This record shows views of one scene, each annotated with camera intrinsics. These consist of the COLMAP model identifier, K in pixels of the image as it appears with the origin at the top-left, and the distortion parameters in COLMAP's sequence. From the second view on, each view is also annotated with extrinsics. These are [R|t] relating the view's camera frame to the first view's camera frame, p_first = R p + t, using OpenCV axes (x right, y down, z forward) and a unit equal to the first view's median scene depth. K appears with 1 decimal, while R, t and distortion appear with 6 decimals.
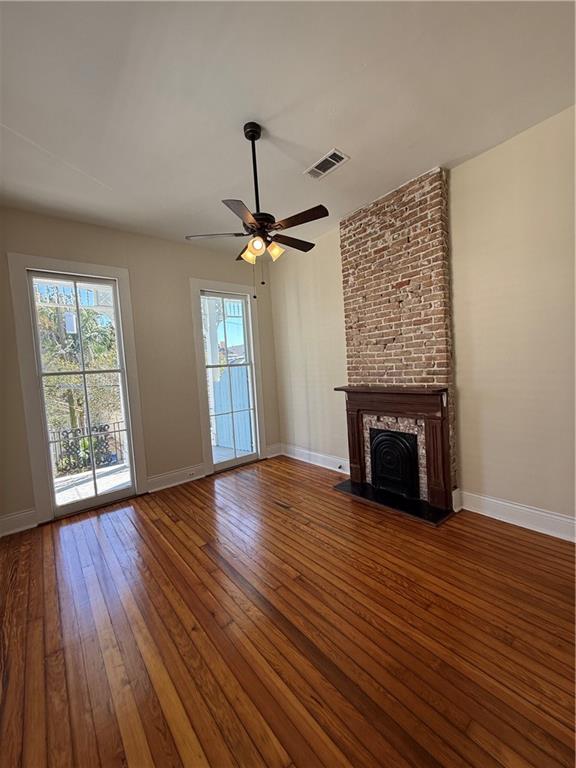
lens RADIAL K [[305.8, 0, 288.7], [0, 305.8, 382.5], [0, 0, 1]] dist [-0.000128, 0.000022]
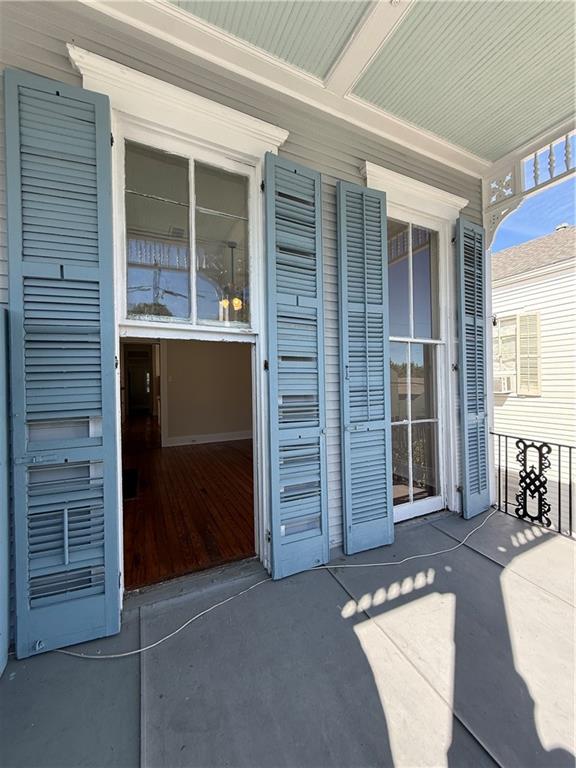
lens RADIAL K [[305.8, 0, 288.7], [0, 305.8, 382.5], [0, 0, 1]] dist [-0.000128, 0.000022]
pose [[-0.969240, 0.081784, 0.232130, -0.625896], [0.092059, 0.995181, 0.033763, 0.023637], [-0.228251, 0.054094, -0.972098, 2.096362]]
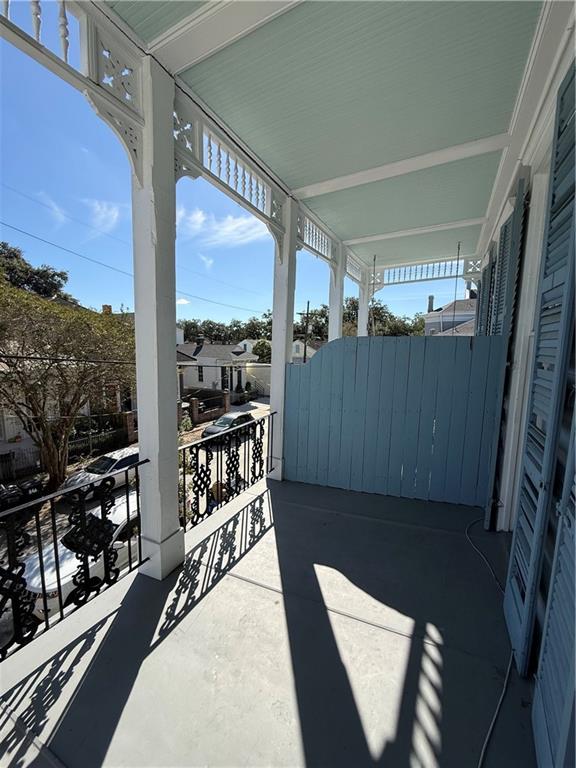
lens RADIAL K [[305.8, 0, 288.7], [0, 305.8, 382.5], [0, 0, 1]] dist [-0.000128, 0.000022]
pose [[0.915112, 0.033096, 0.401840, -1.030618], [-0.053673, 0.997755, 0.040055, 0.023357], [-0.399612, -0.058223, 0.914834, 1.181667]]
